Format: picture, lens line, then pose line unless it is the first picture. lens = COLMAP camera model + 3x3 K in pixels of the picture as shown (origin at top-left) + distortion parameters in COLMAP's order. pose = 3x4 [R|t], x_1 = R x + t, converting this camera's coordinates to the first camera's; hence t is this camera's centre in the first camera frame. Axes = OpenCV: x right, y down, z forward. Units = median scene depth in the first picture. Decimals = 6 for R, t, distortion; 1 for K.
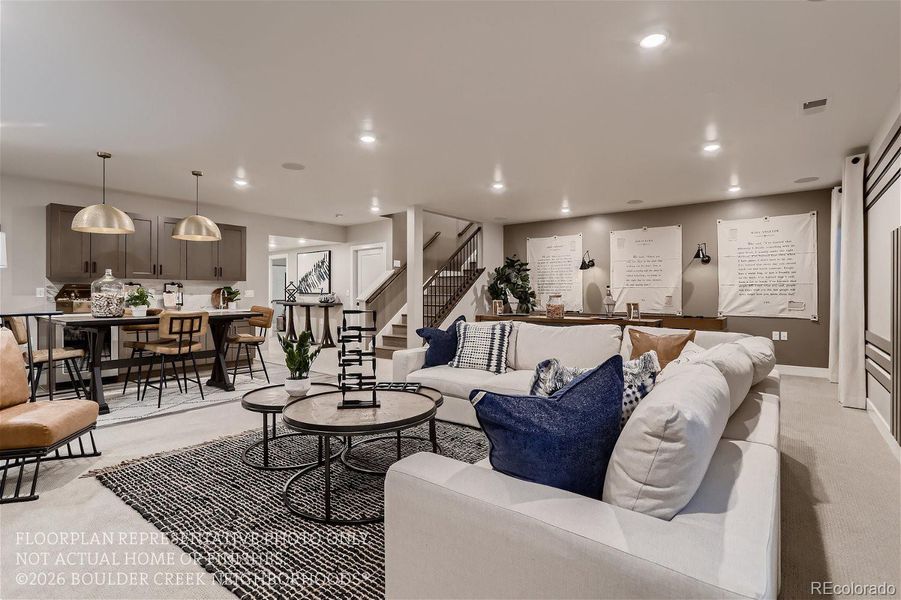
lens RADIAL K [[431.5, 0, 452.7], [0, 431.5, 293.6], [0, 0, 1]] dist [-0.012735, -0.000372]
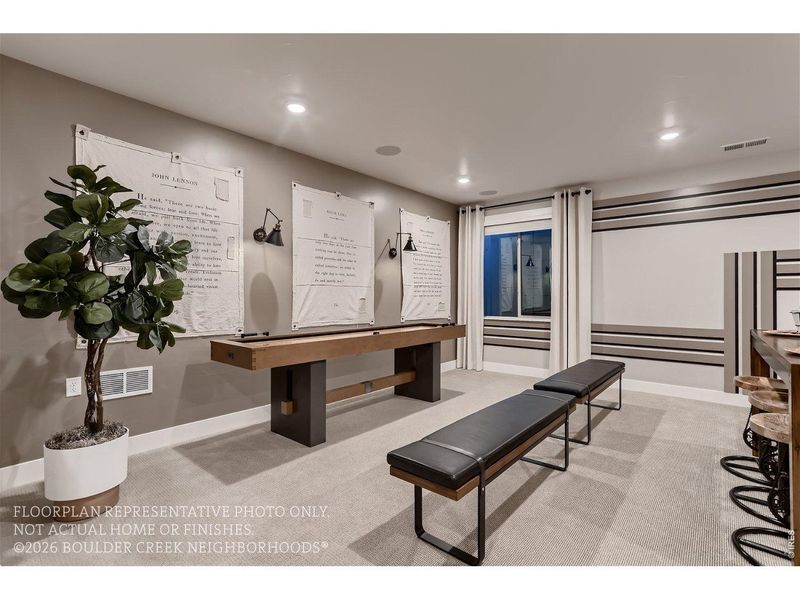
lens RADIAL K [[384.2, 0, 398.3], [0, 384.2, 294.0], [0, 0, 1]] dist [-0.039004, 0.023671]
pose [[0.040807, 0.003090, 0.999162, -0.132979], [-0.003755, 0.999989, -0.002939, -0.000610], [-0.999160, -0.003632, 0.040818, 0.953417]]
